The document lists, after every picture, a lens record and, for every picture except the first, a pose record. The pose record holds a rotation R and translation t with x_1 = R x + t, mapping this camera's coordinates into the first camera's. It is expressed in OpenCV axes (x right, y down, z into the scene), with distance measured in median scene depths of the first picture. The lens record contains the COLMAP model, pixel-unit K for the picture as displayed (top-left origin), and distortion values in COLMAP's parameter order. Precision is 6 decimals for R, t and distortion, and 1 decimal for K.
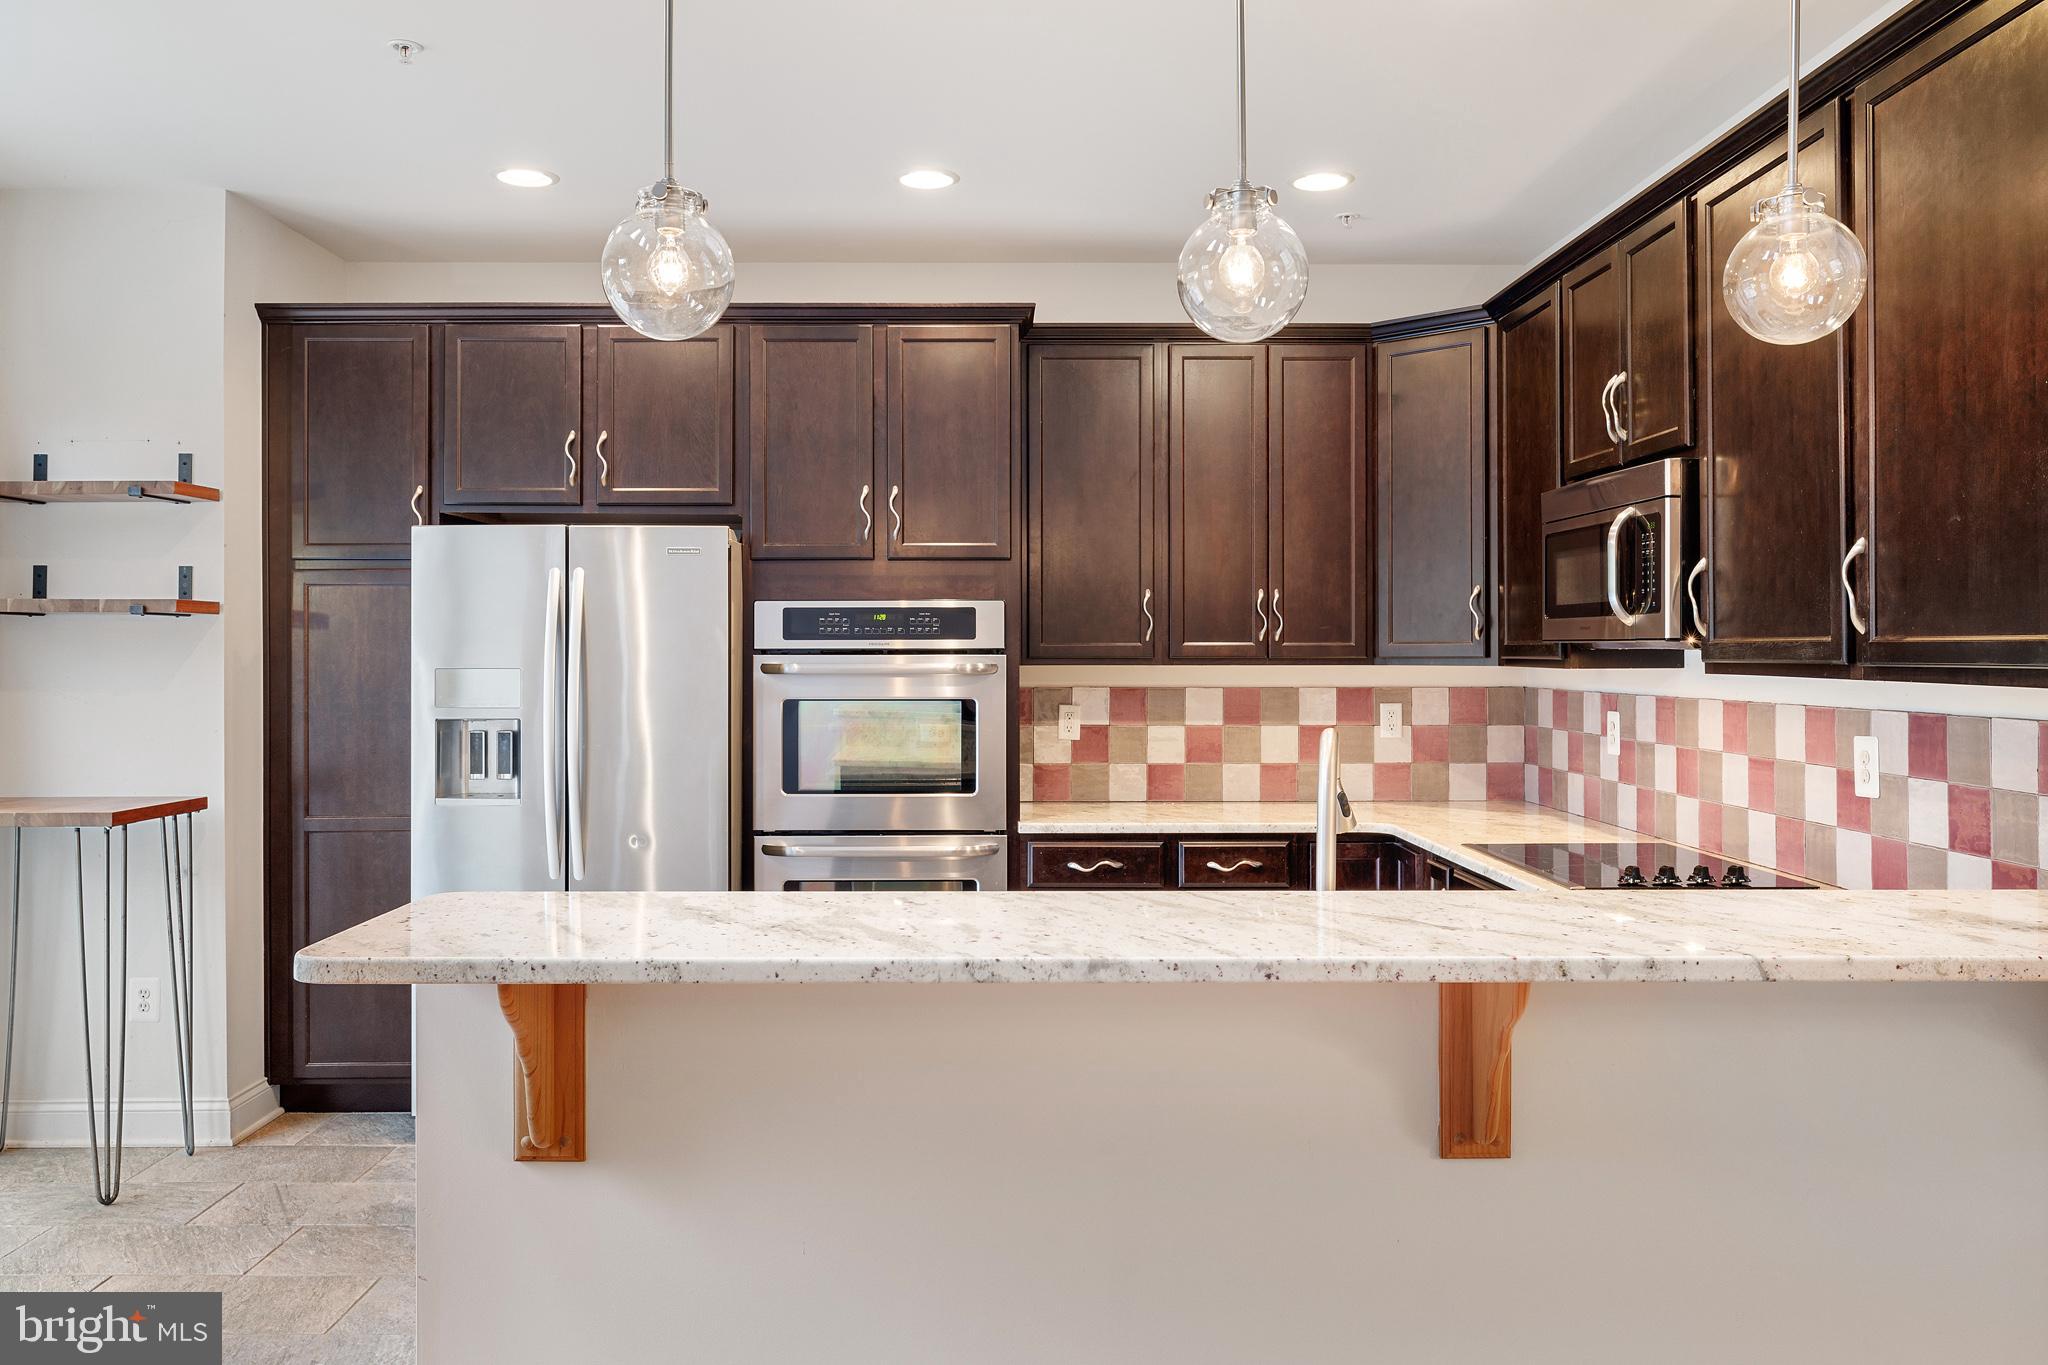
lens RADIAL K [[1532.8, 0, 1022.8], [0, 1532.8, 660.5], [0, 0, 1]] dist [0.000069, -0.002935]
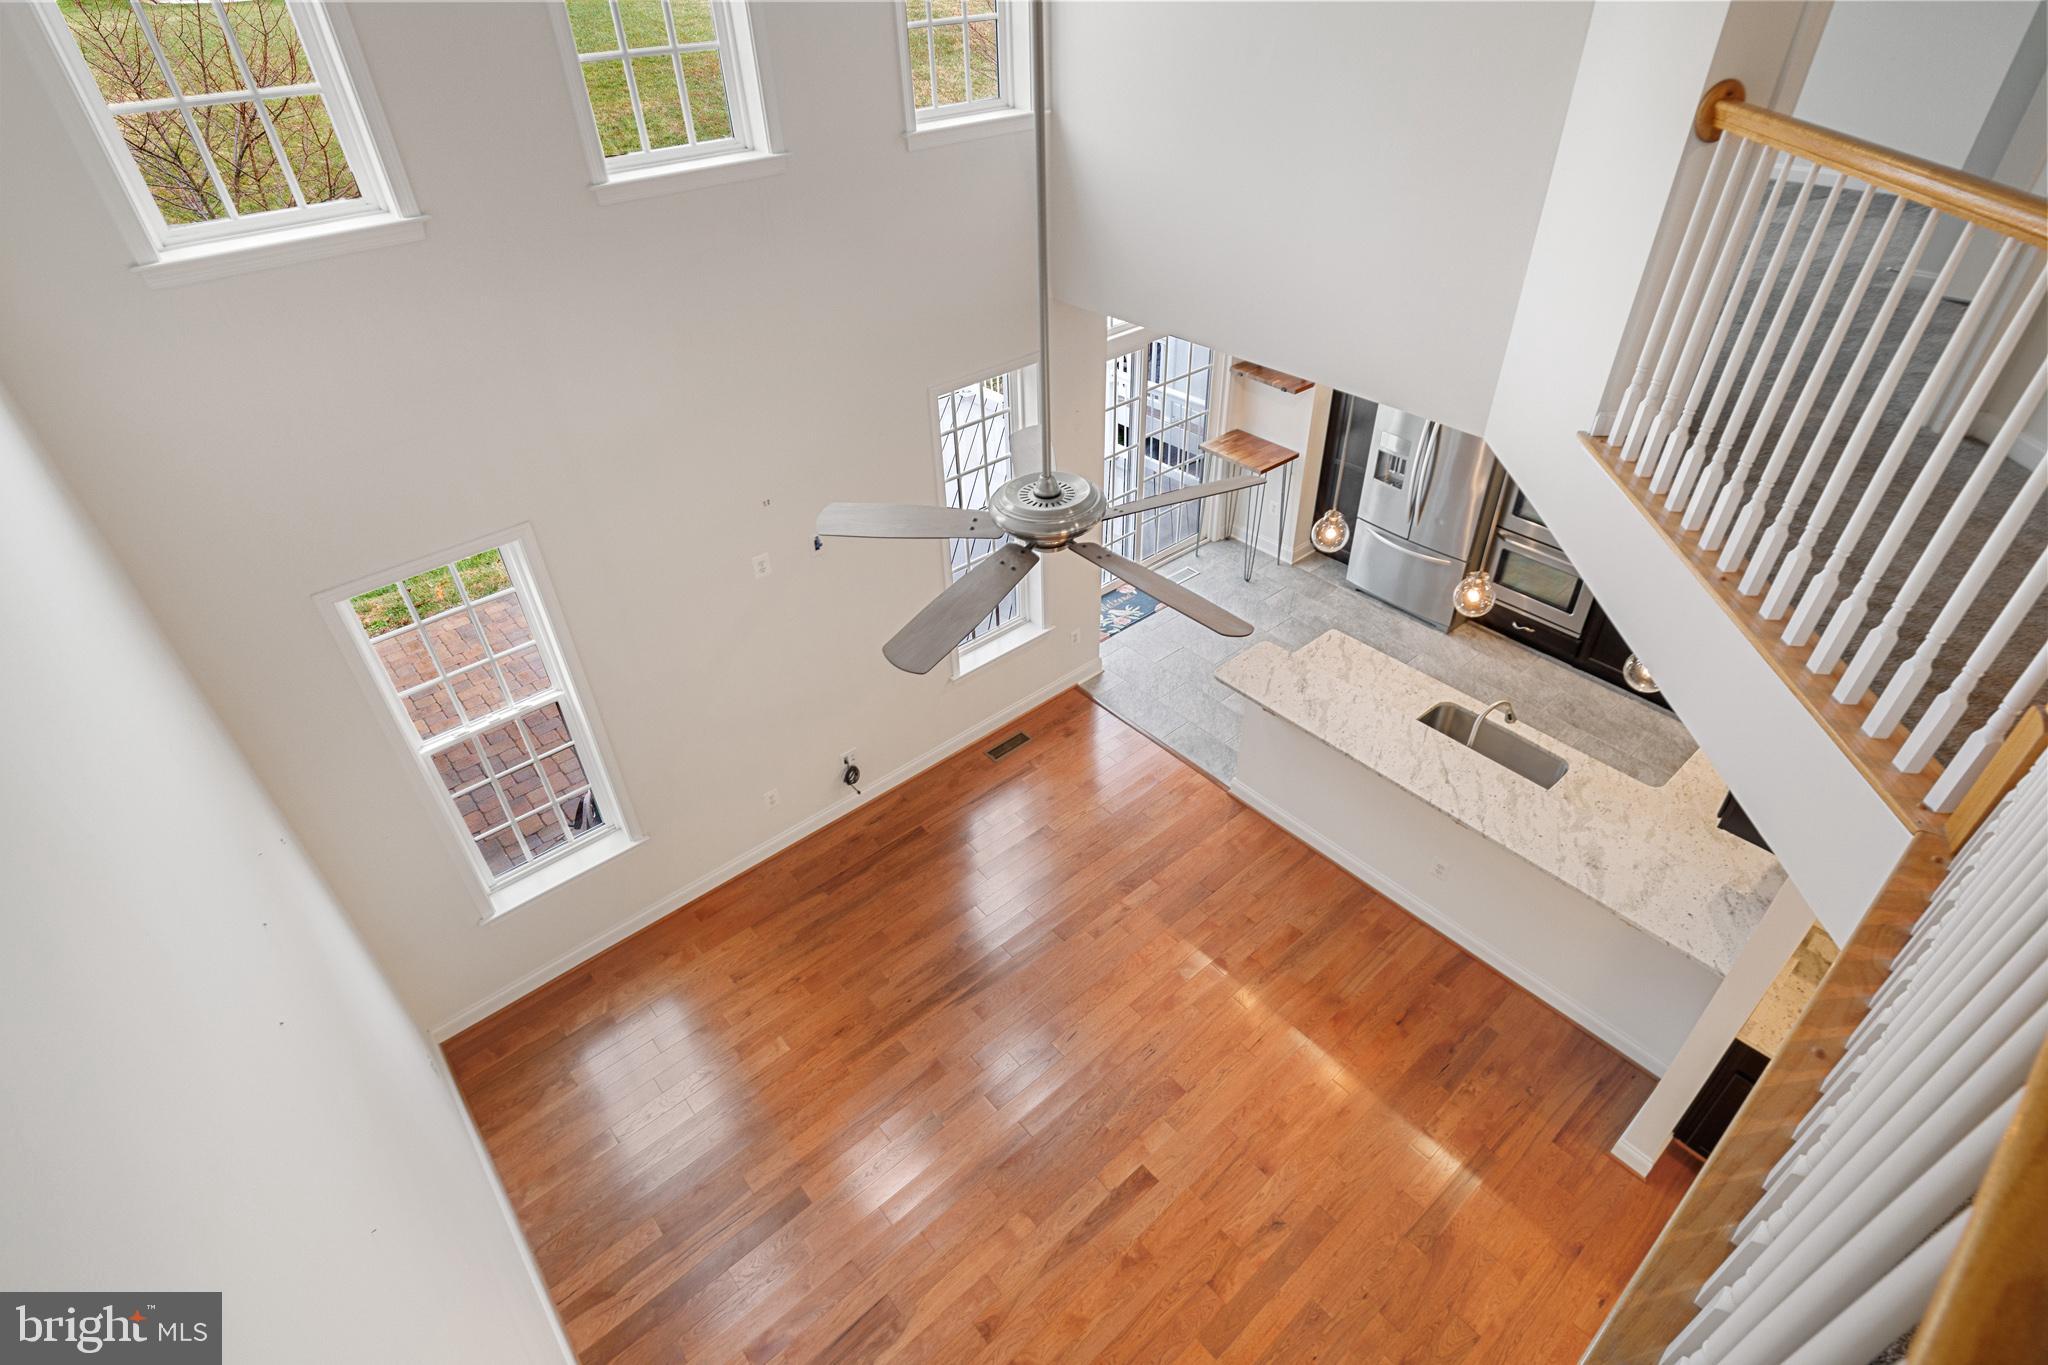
lens RADIAL K [[1030.0, 0, 1026.4], [0, 1030.0, 688.1], [0, 0, 1]] dist [-0.002081, 0.001554]
pose [[0.639784, 0.457613, -0.617468, 0.443899], [0.021194, 0.792604, 0.609368, -0.654751], [0.768262, -0.402951, 0.497397, -0.419377]]
